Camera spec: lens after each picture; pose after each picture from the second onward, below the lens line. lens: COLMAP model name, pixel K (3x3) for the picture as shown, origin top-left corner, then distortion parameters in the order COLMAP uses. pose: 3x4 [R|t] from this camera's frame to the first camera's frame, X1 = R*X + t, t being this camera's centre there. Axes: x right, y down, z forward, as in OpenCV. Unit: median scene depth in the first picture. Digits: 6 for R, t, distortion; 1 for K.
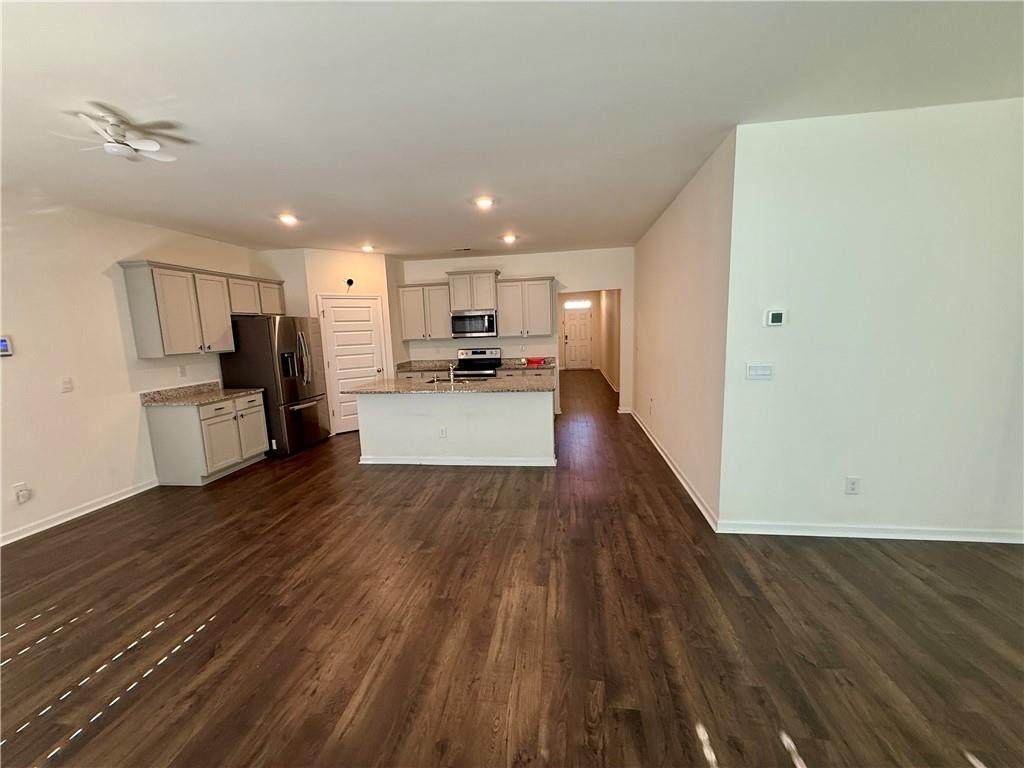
lens RADIAL K [[405.1, 0, 513.4], [0, 405.1, 383.3], [0, 0, 1]] dist [-0.003155, -0.000145]
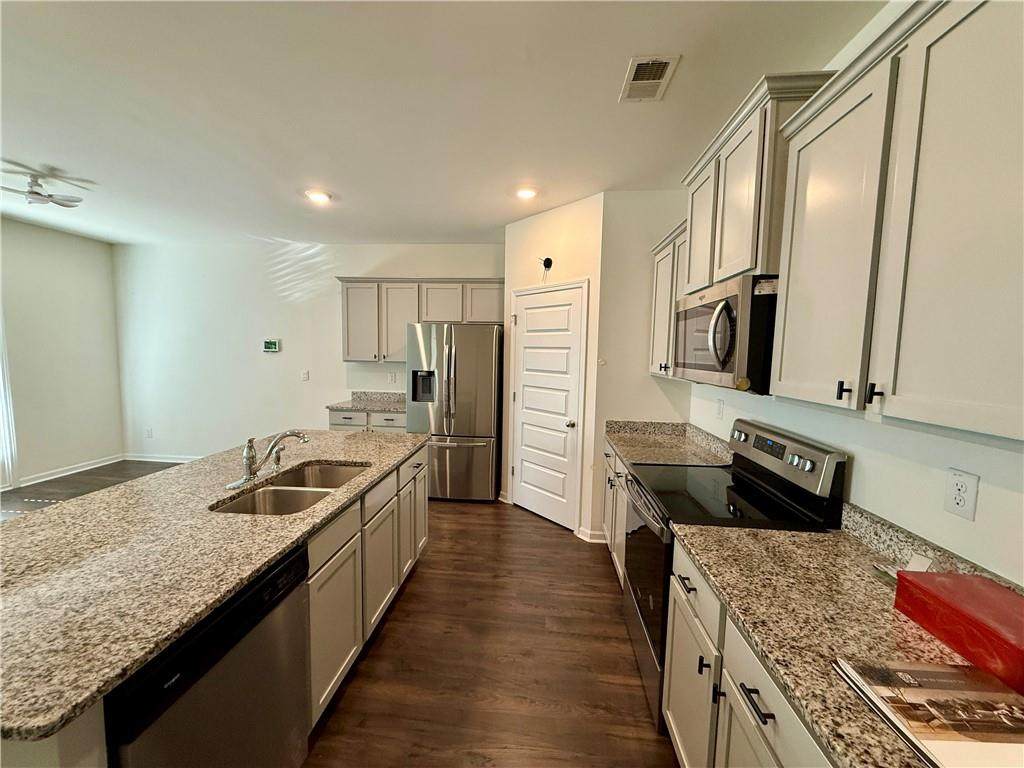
lens RADIAL K [[405.1, 0, 509.9], [0, 405.1, 387.0], [0, 0, 1]] dist [-0.003155, -0.000145]
pose [[0.043293, 0.119676, -0.991869, 0.221909], [-0.162669, 0.980395, 0.111192, -0.156395], [0.985730, 0.156533, 0.061912, 1.111462]]
